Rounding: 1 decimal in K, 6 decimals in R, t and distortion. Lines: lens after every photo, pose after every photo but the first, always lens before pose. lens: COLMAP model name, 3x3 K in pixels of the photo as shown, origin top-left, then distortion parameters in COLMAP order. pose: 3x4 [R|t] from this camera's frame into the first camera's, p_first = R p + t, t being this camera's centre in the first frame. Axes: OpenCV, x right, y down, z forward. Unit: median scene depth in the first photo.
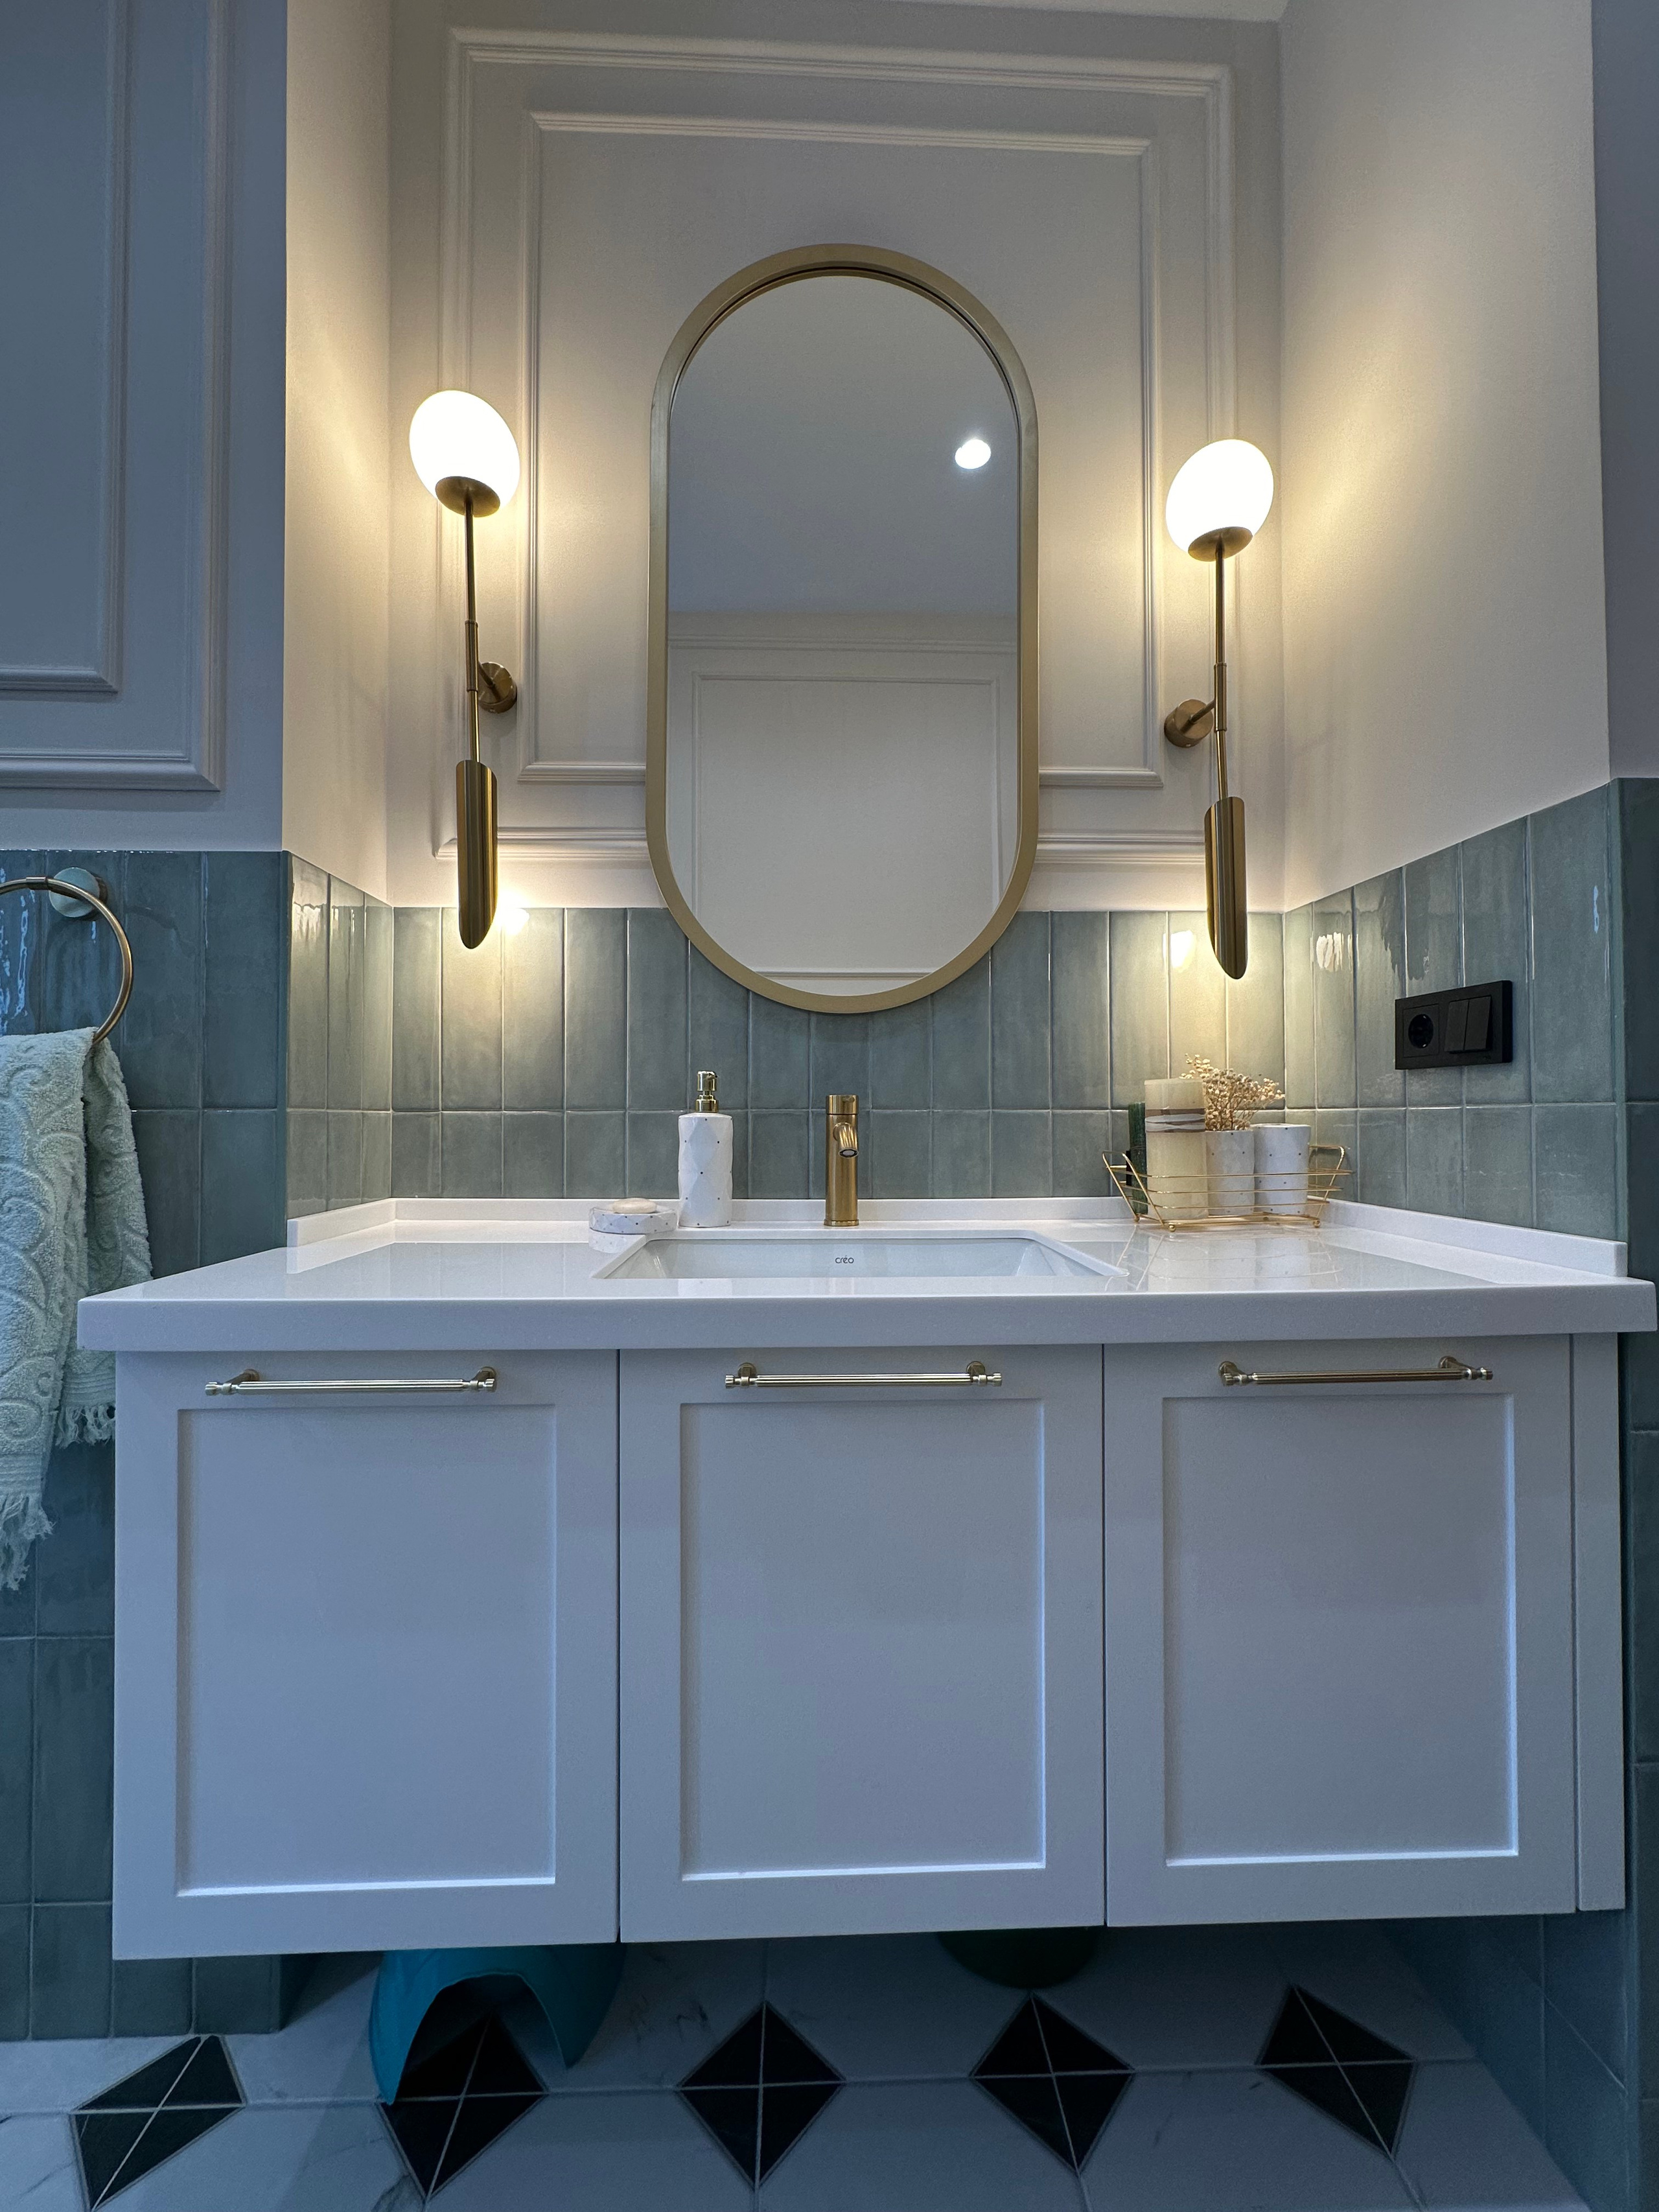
lens RADIAL K [[881.0, 0, 840.4], [0, 881.0, 1105.3], [0, 0, 1]] dist [-0.003480, 0.000677]
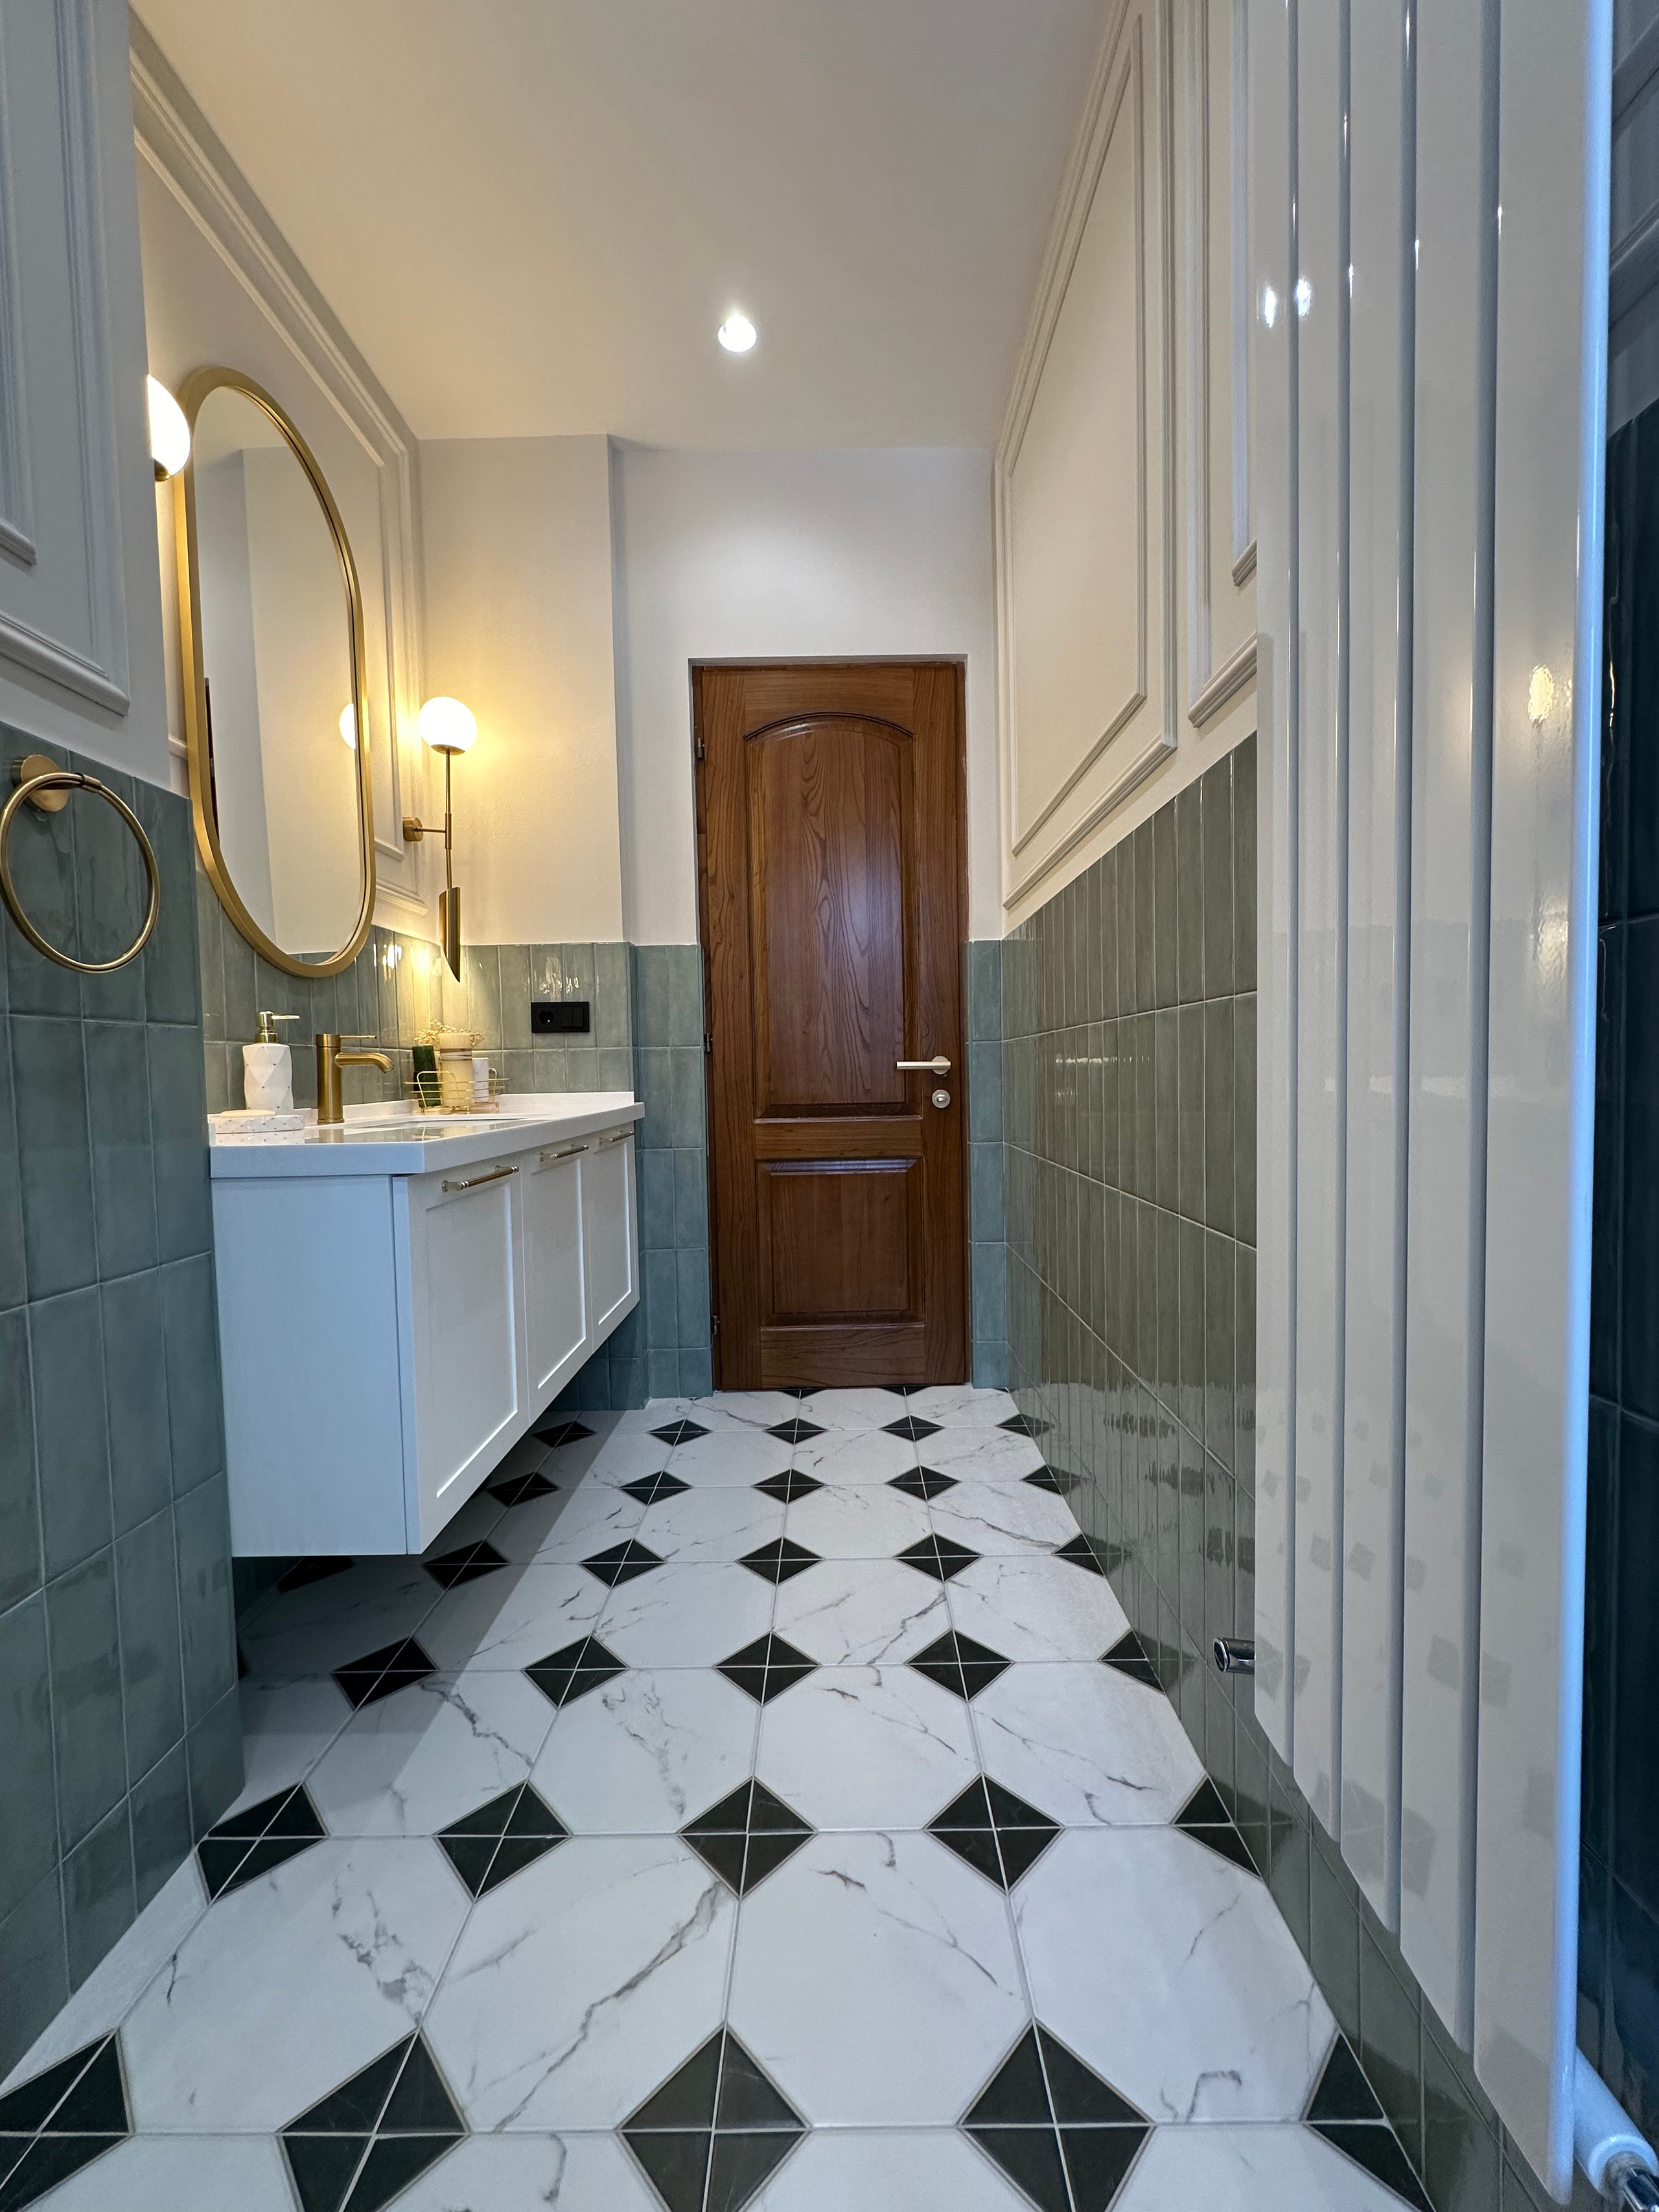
lens RADIAL K [[881.0, 0, 839.2], [0, 881.0, 1100.9], [0, 0, 1]] dist [-0.003480, 0.000677]
pose [[0.035729, -0.035535, 0.998730, -1.437880], [0.008671, 0.999341, 0.035246, 0.054950], [-0.999324, 0.007400, 0.036014, 0.098923]]
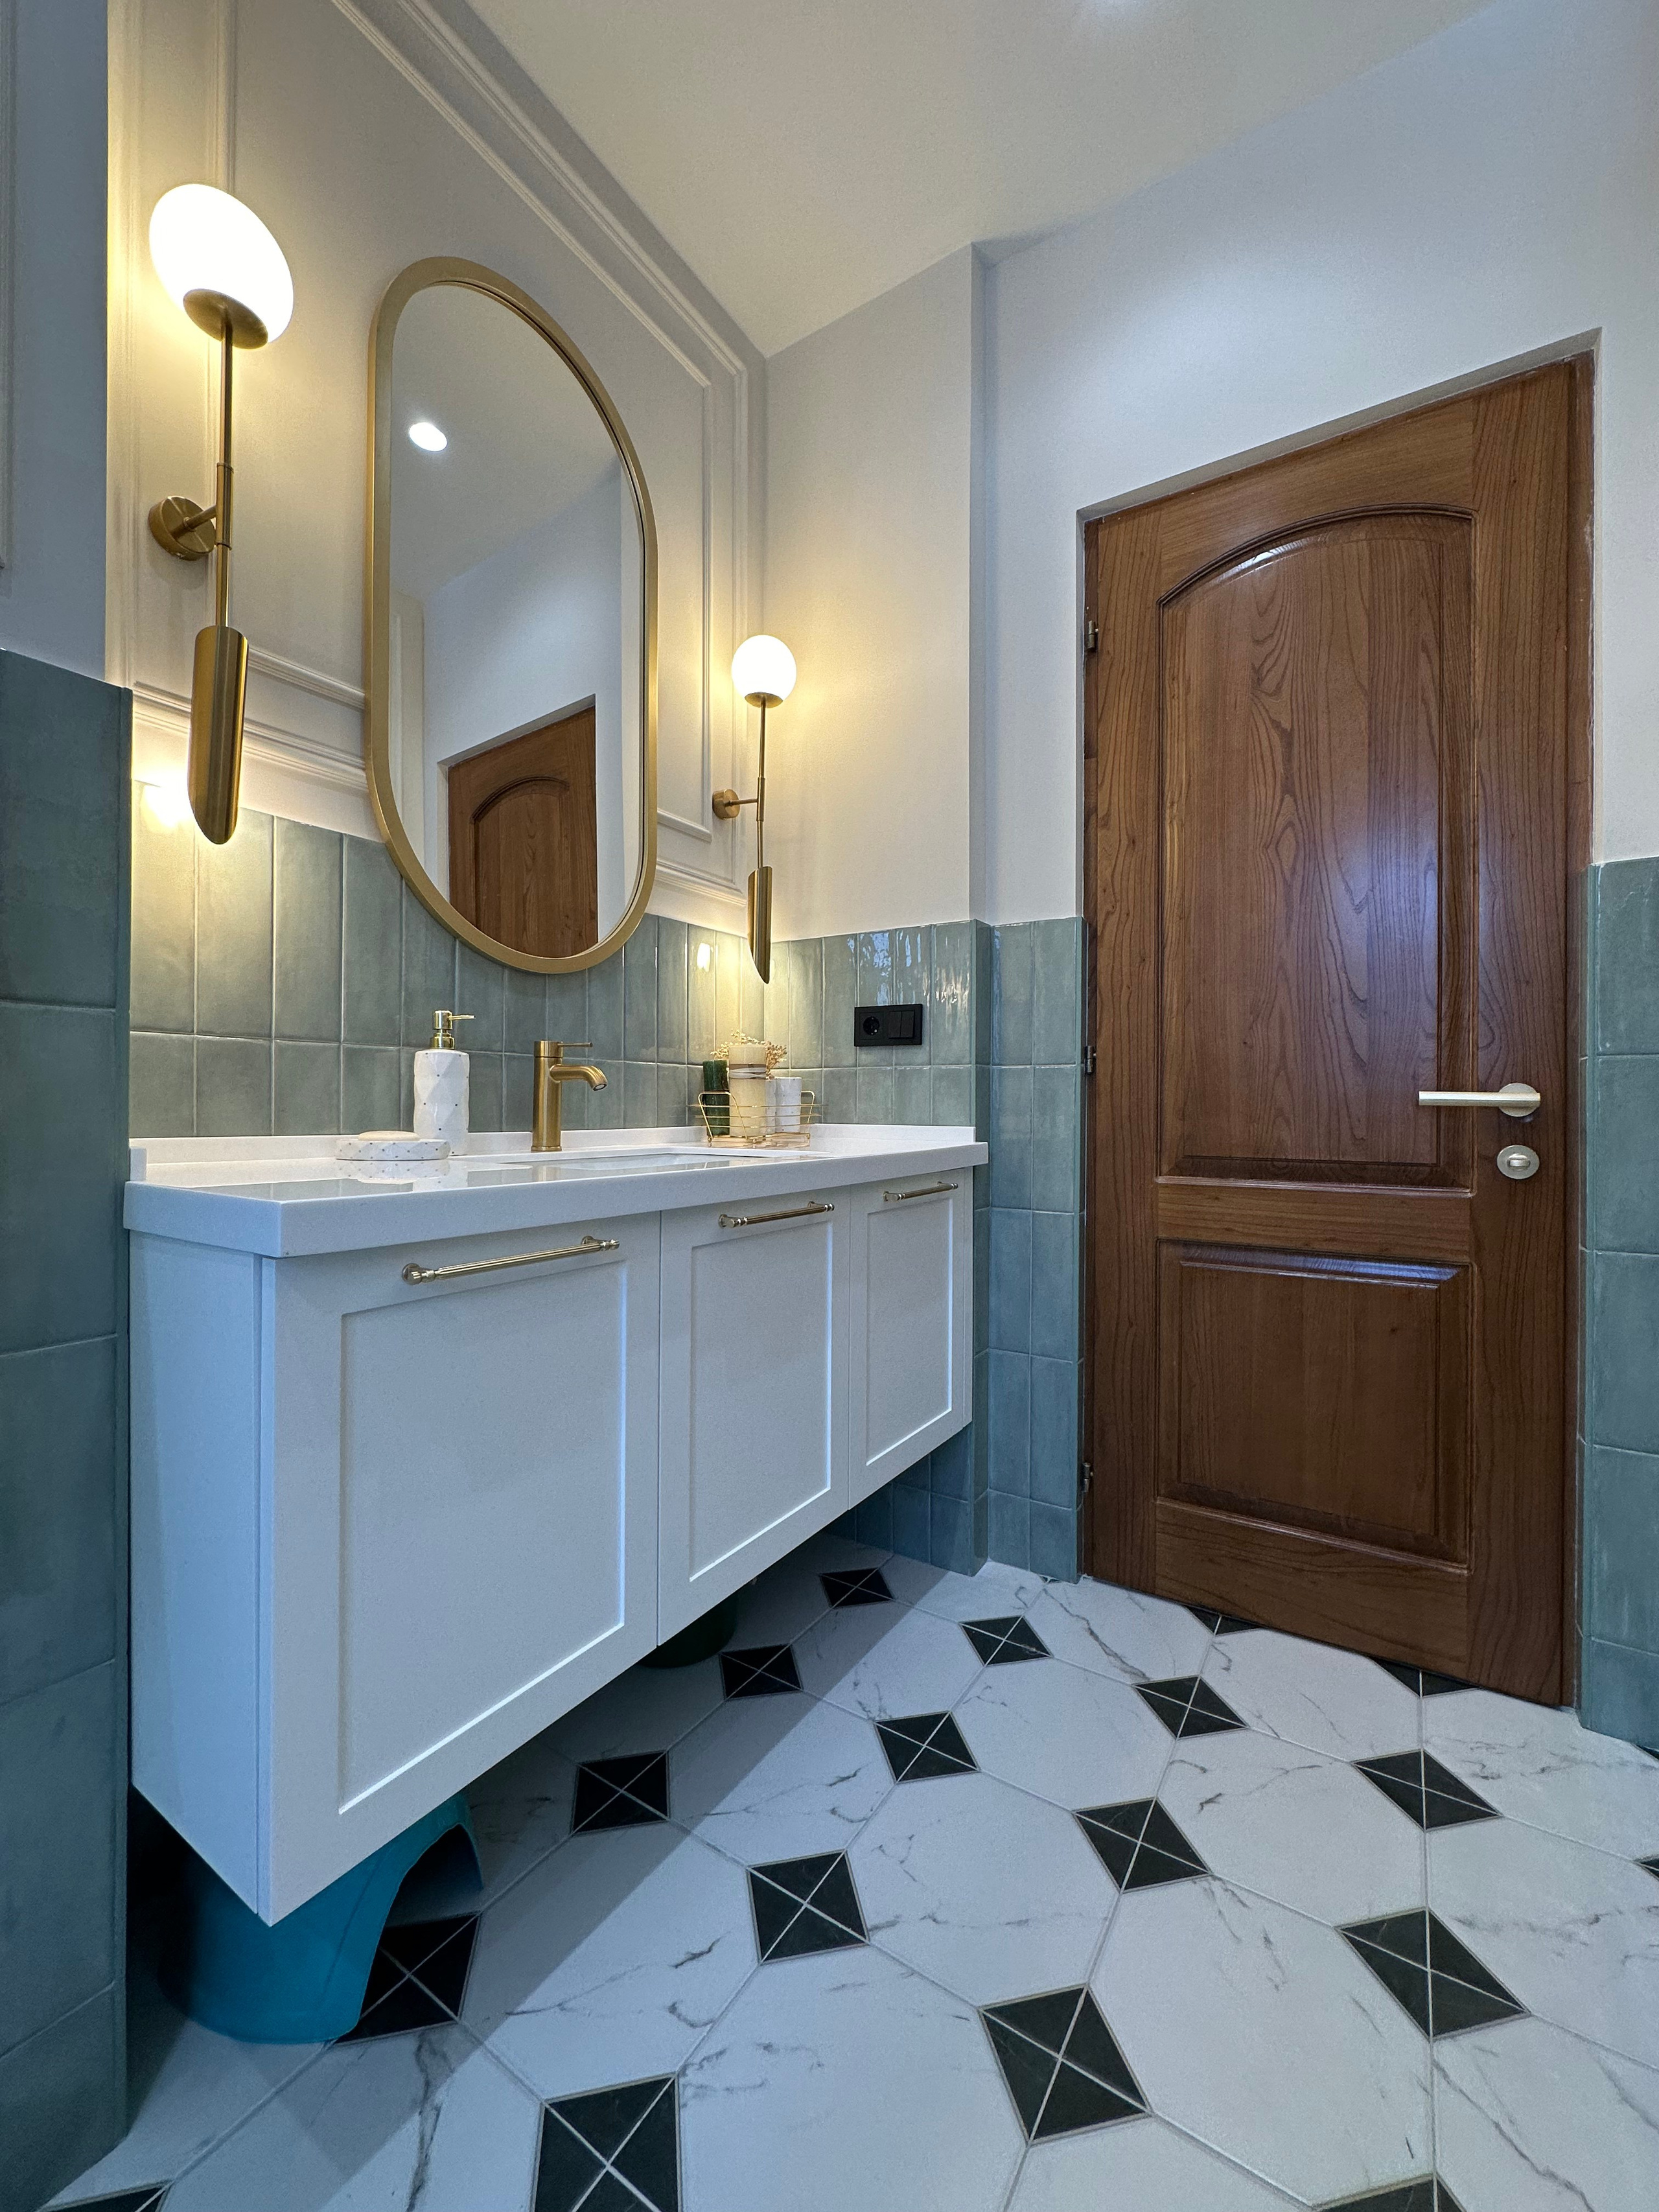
lens RADIAL K [[881.0, 0, 832.2], [0, 881.0, 1103.9], [0, 0, 1]] dist [-0.003480, 0.000677]
pose [[0.572695, 0.006400, 0.819744, -0.754527], [-0.016833, 0.999850, 0.003954, 0.061529], [-0.819596, -0.016064, 0.572717, 0.005615]]
